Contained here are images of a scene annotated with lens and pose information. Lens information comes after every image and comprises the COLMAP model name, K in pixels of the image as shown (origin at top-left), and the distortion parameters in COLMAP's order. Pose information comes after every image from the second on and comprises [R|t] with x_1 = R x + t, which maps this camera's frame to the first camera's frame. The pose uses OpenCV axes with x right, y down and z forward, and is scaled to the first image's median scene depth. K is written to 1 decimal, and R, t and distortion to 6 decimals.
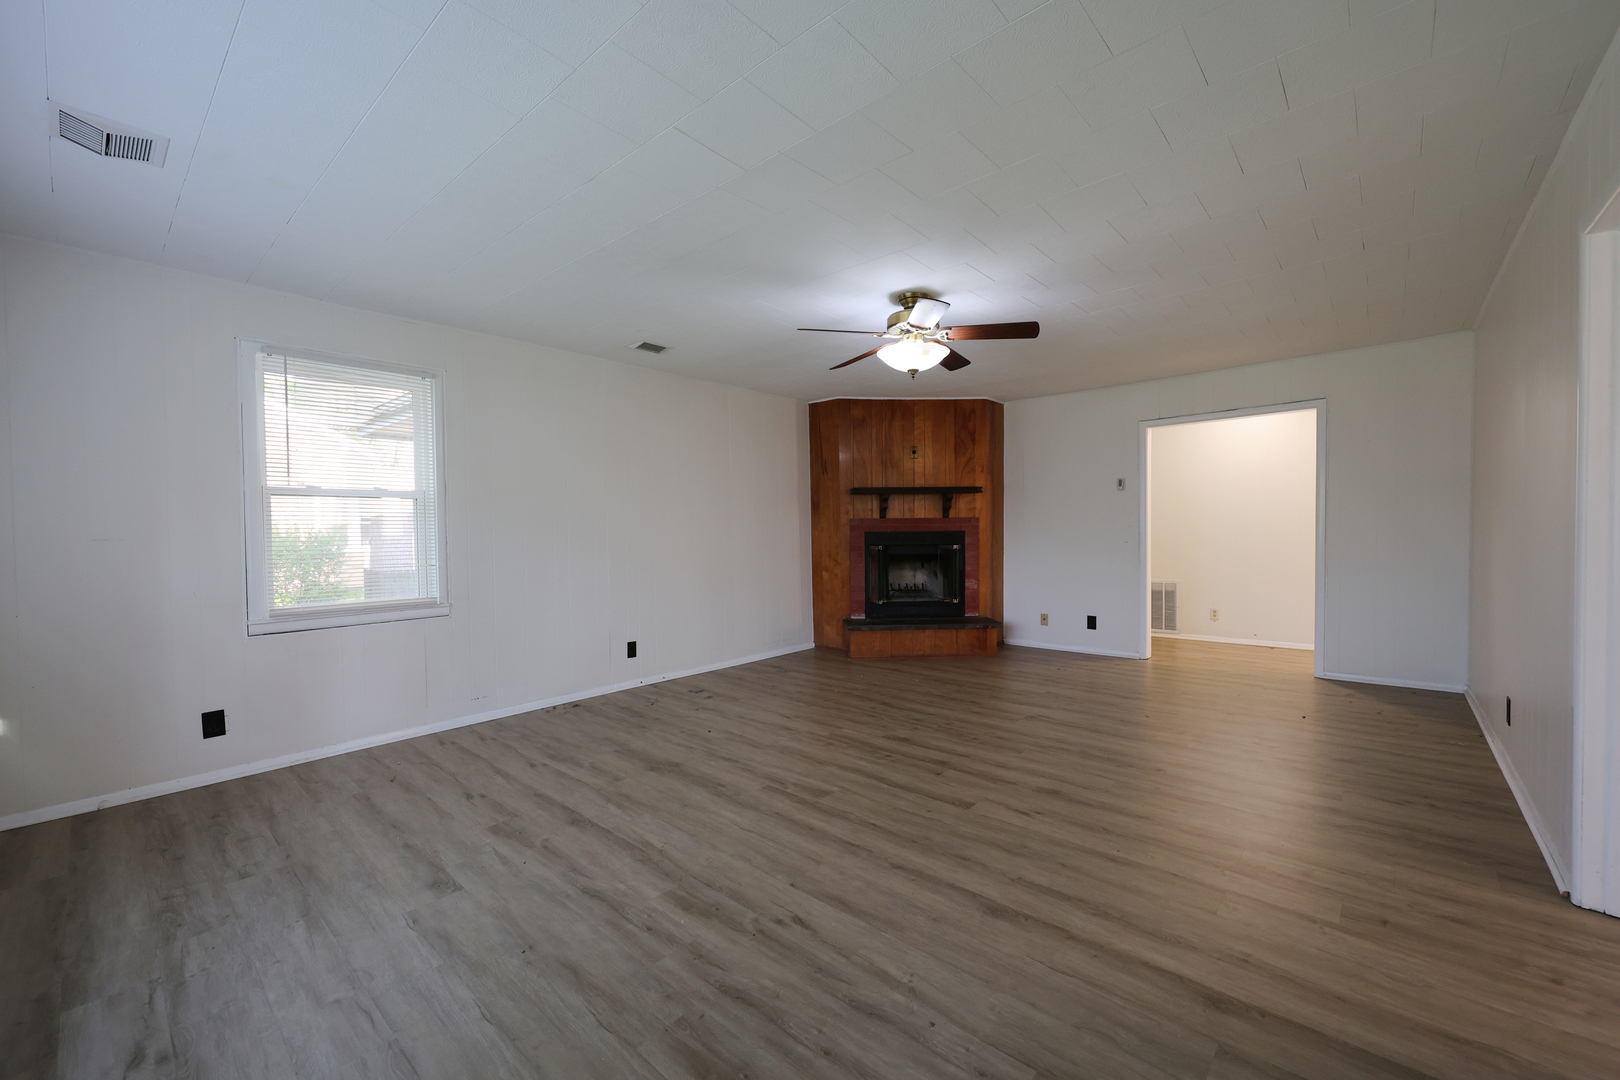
lens RADIAL K [[656.0, 0, 810.0], [0, 656.0, 540.0], [0, 0, 1]] dist [0.001379, 0.000419]
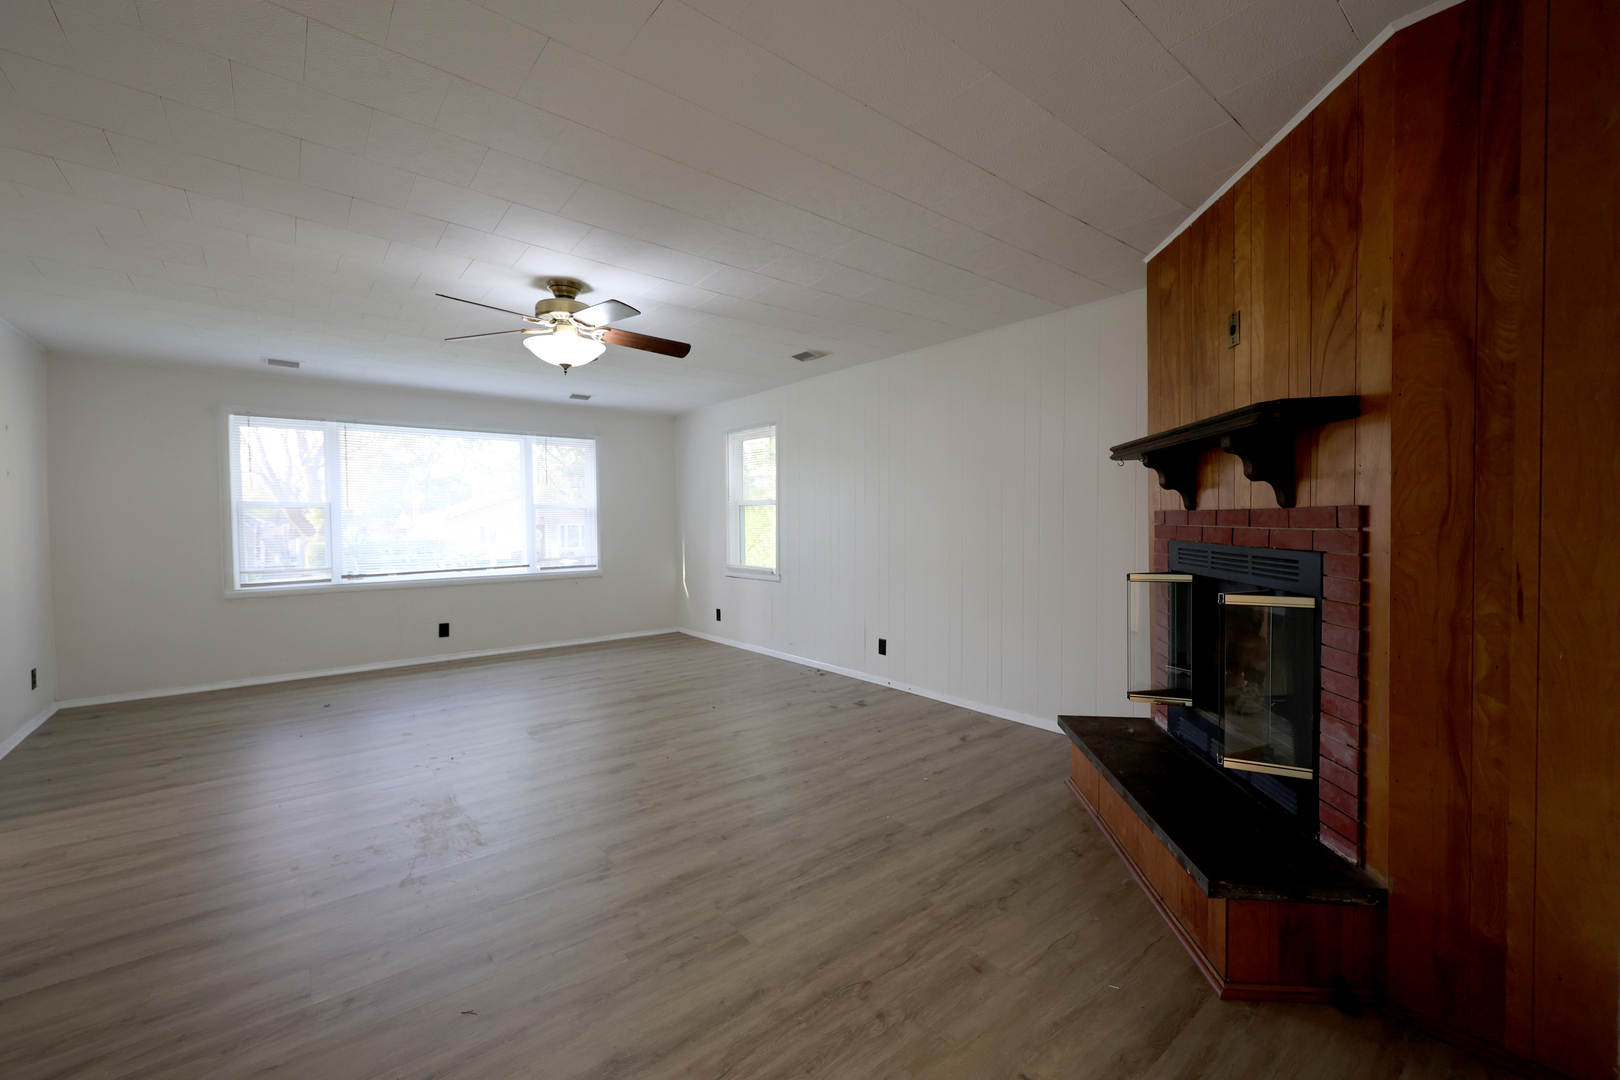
lens RADIAL K [[656.0, 0, 810.0], [0, 656.0, 540.0], [0, 0, 1]] dist [0.001379, 0.000419]
pose [[-0.171783, 0.043648, -0.984167, 0.567357], [-0.008811, 0.998910, 0.045839, -0.031191], [0.985095, 0.016546, -0.171211, 0.833140]]
